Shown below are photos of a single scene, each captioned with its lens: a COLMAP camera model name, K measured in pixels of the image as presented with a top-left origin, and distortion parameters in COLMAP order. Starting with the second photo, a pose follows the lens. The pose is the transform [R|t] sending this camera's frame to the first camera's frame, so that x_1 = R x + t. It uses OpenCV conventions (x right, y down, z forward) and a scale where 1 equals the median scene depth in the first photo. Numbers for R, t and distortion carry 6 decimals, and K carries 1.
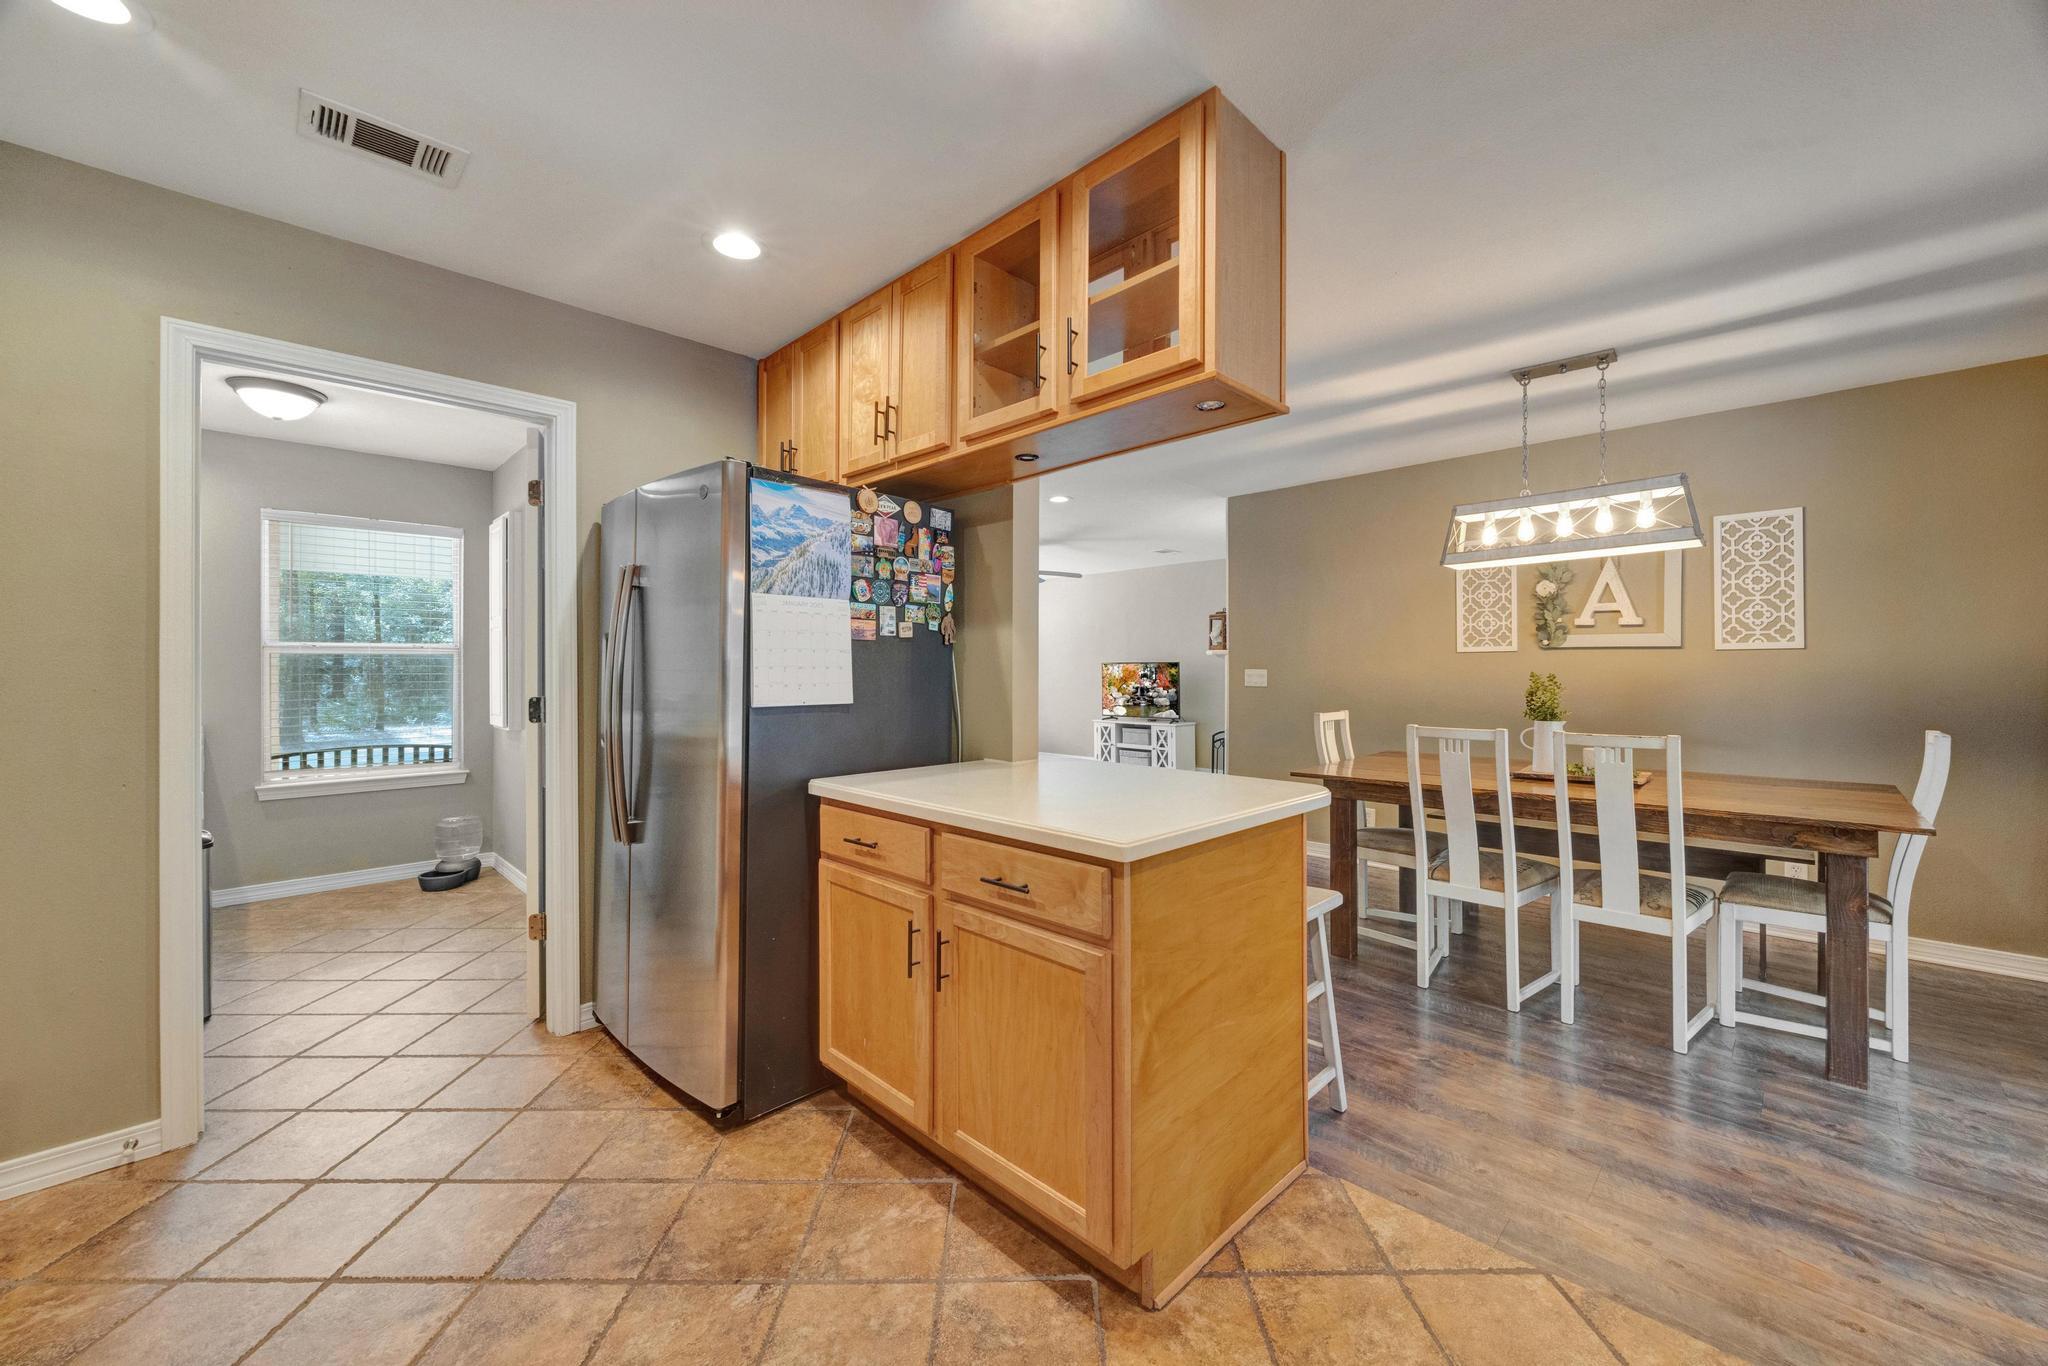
lens RADIAL K [[790.1, 0, 1026.7], [0, 790.1, 663.8], [0, 0, 1]] dist [-0.000473, -0.000067]
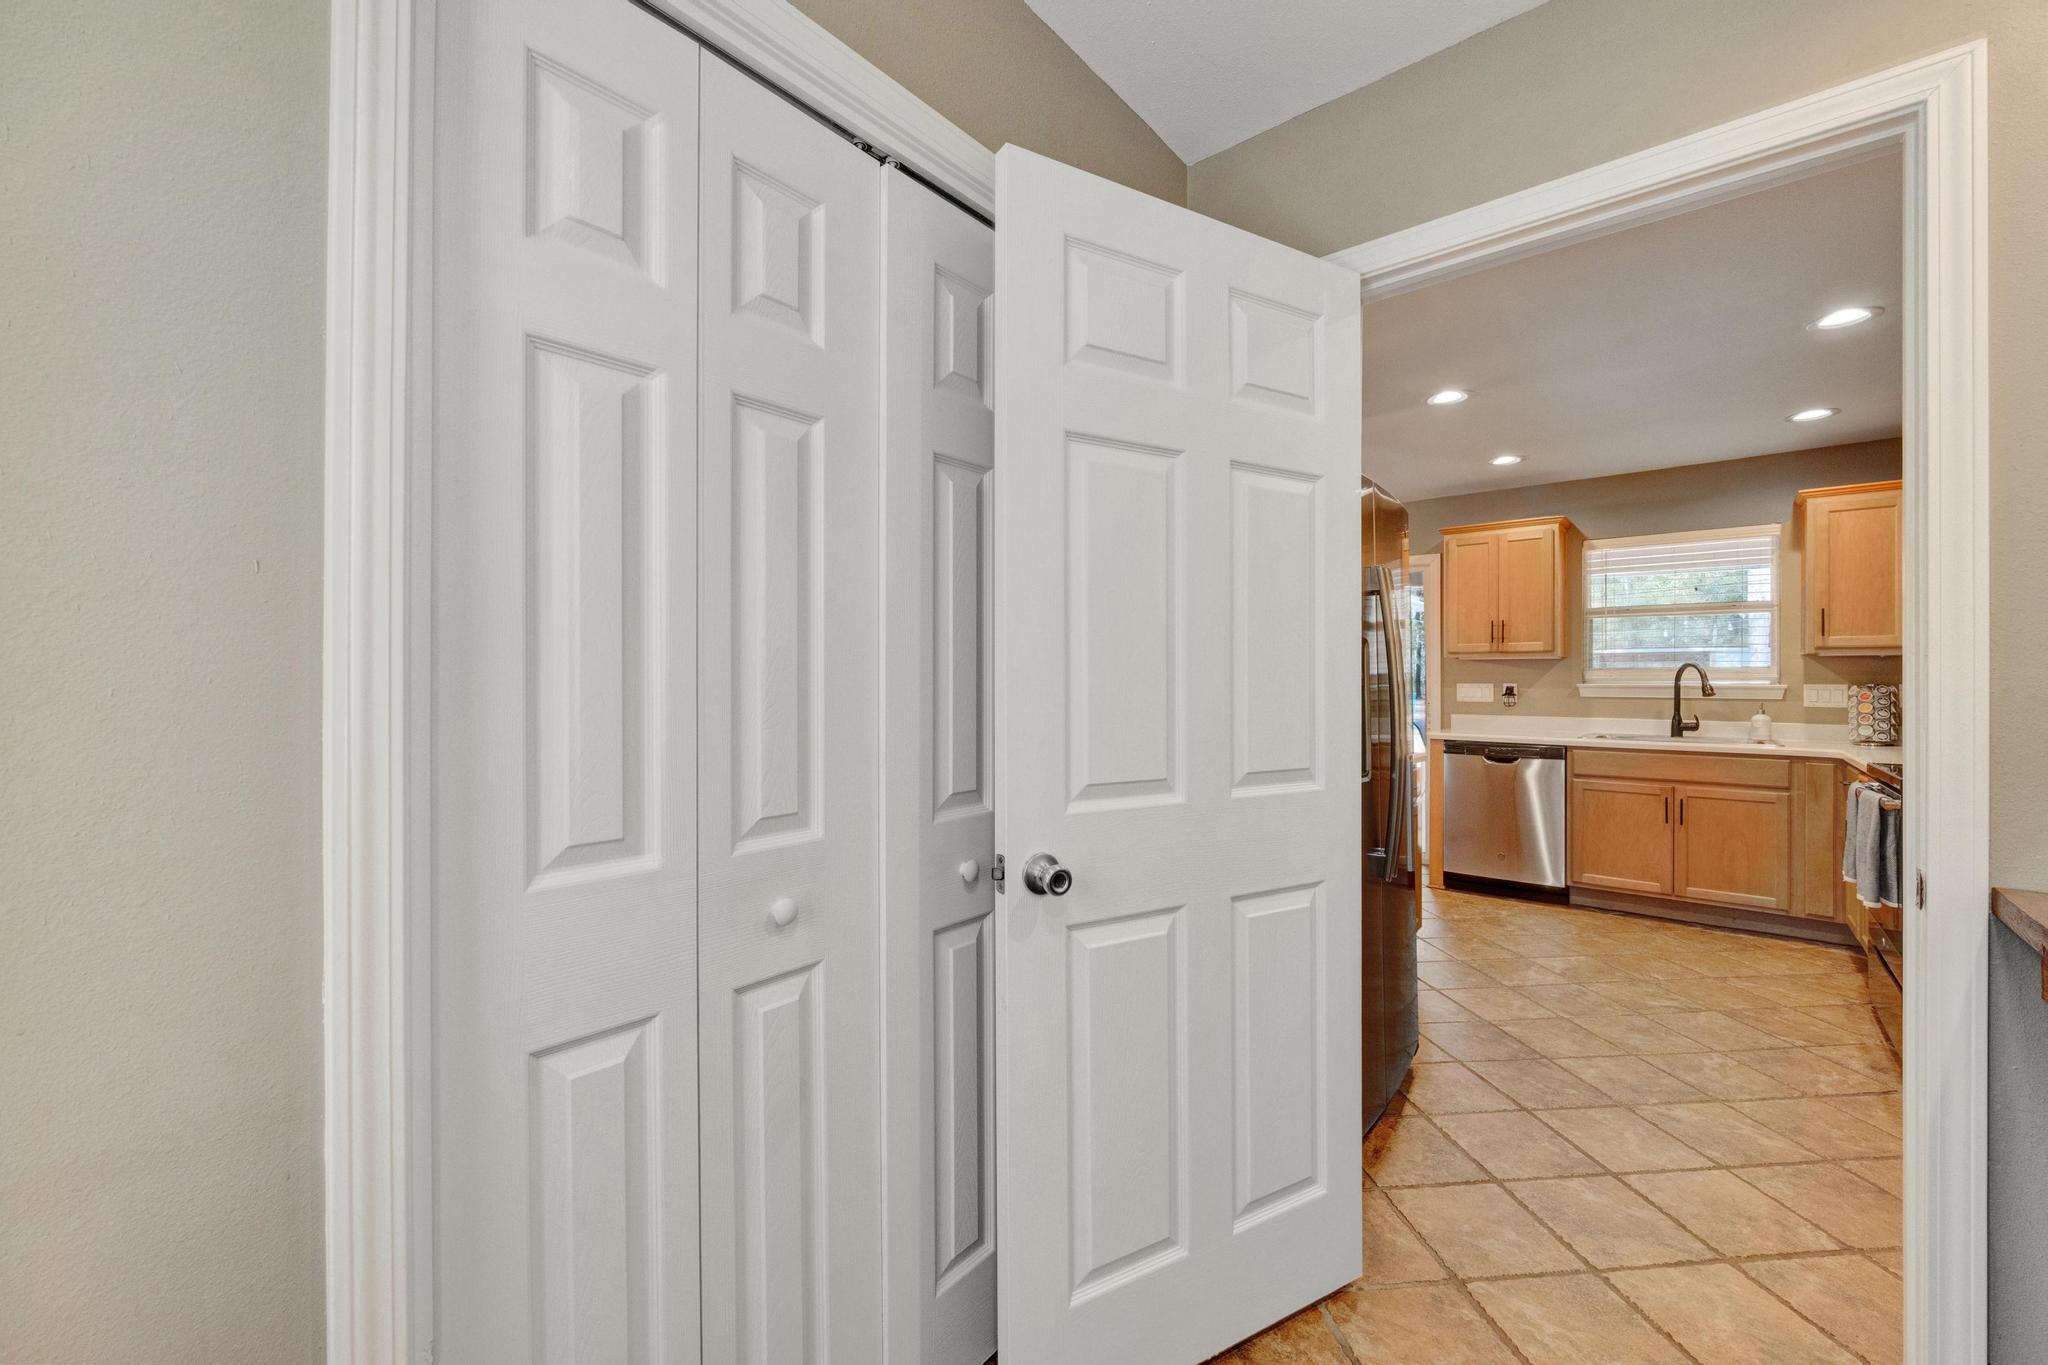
lens RADIAL K [[815.5, 0, 1030.7], [0, 815.5, 671.9], [0, 0, 1]] dist [-0.001983, 0.000049]
pose [[-0.093441, 0.010794, 0.995566, -0.927607], [-0.009323, 0.999888, -0.011716, 0.003609], [-0.995581, -0.010377, -0.093330, 0.993056]]
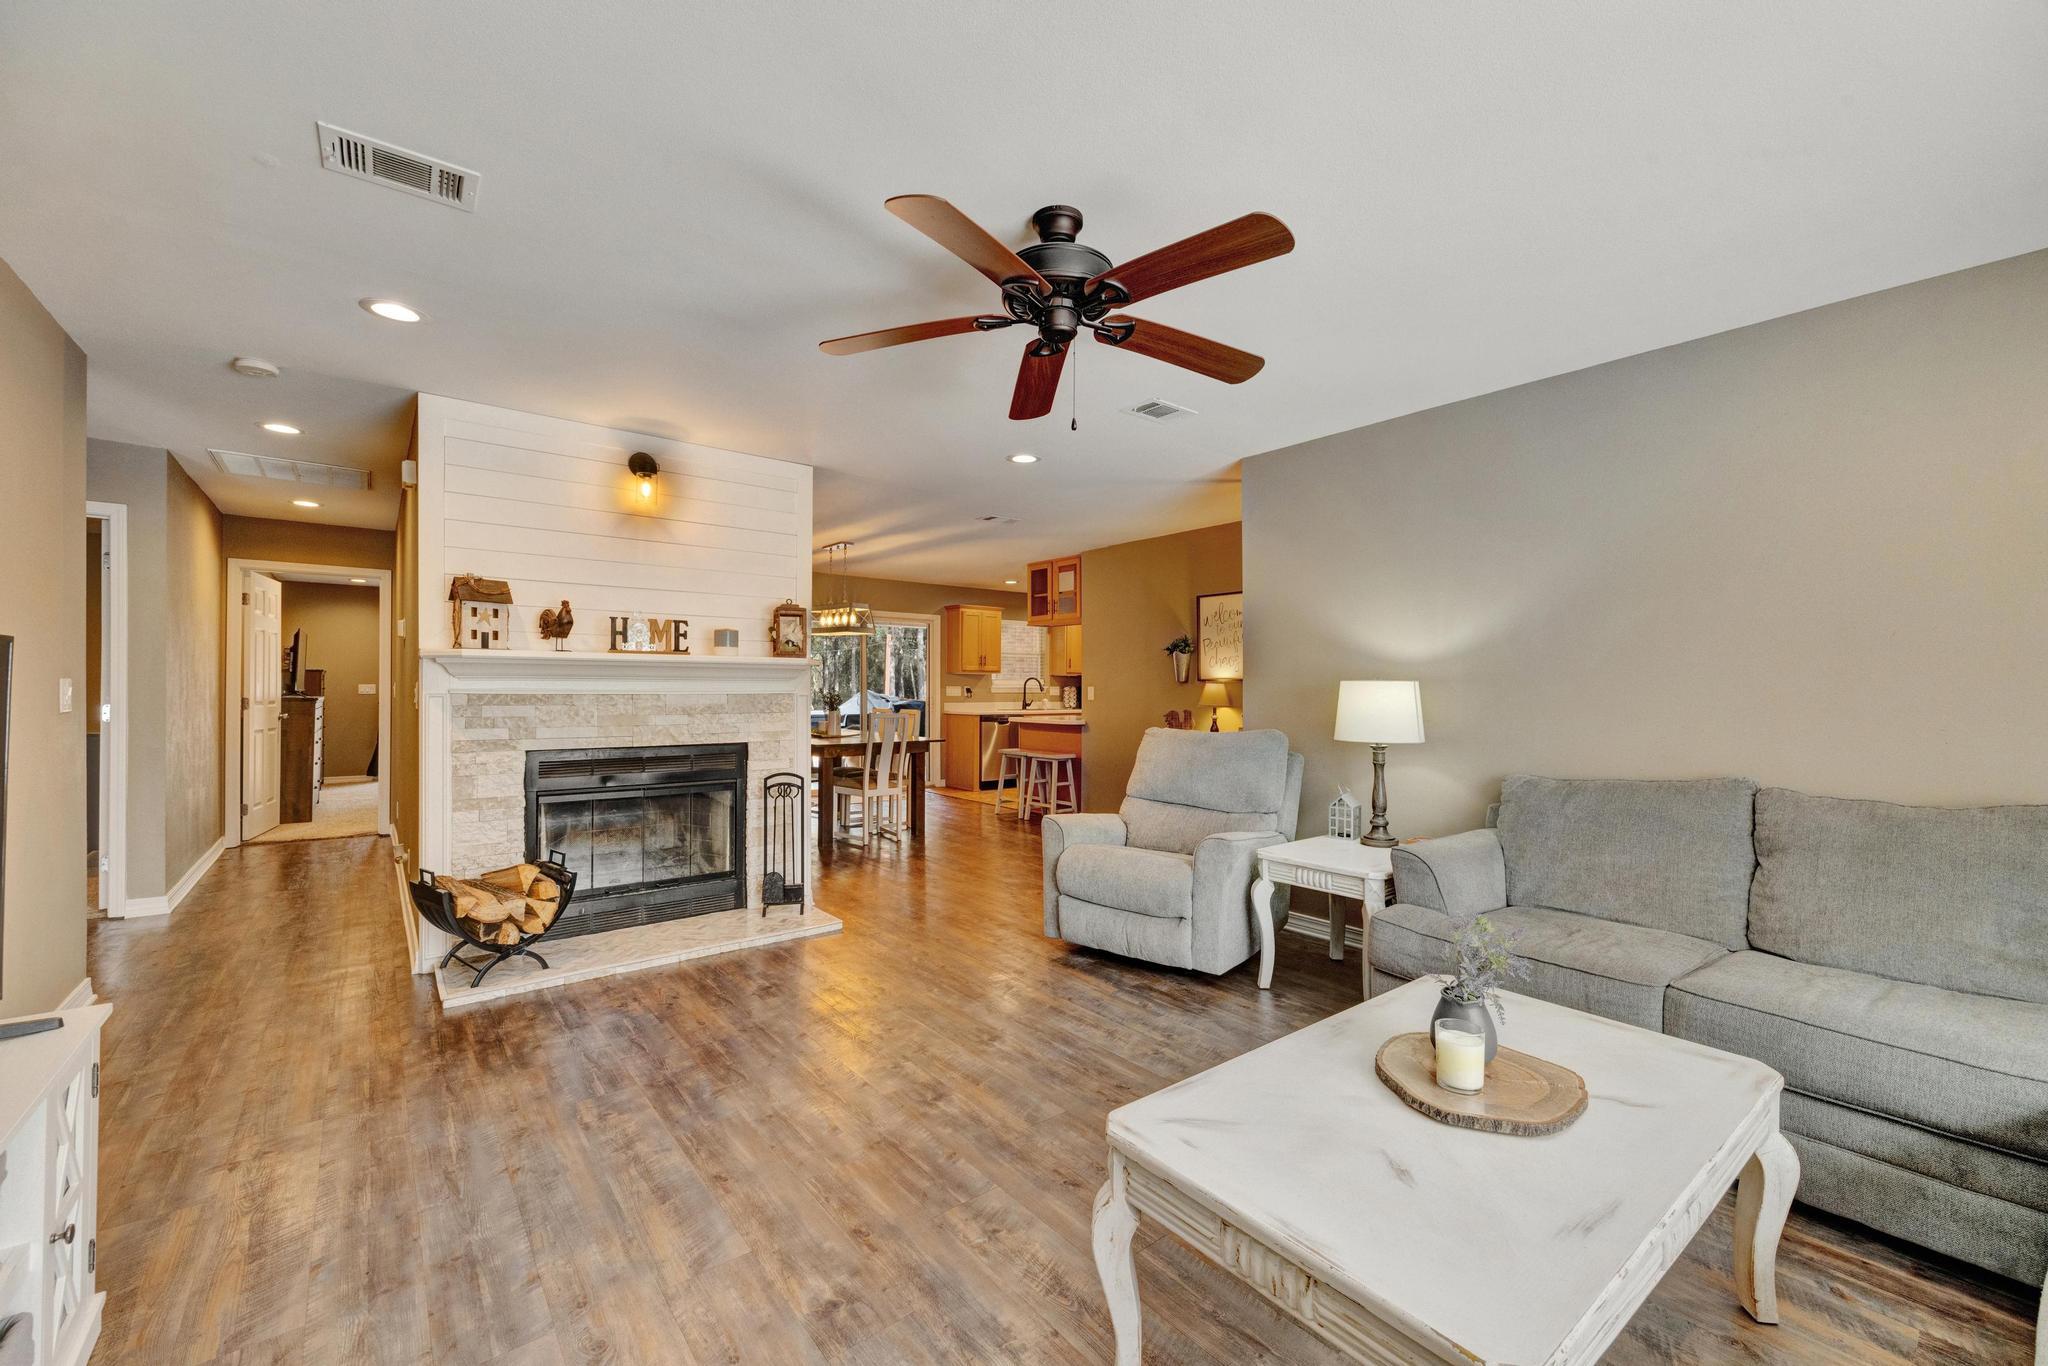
lens RADIAL K [[815.5, 0, 1030.7], [0, 815.5, 672.4], [0, 0, 1]] dist [-0.001983, 0.000049]
pose [[-0.994452, -0.000663, 0.105193, -0.077776], [-0.003270, 0.999692, -0.024611, 0.020925], [-0.105144, -0.024818, -0.994147, 2.822468]]
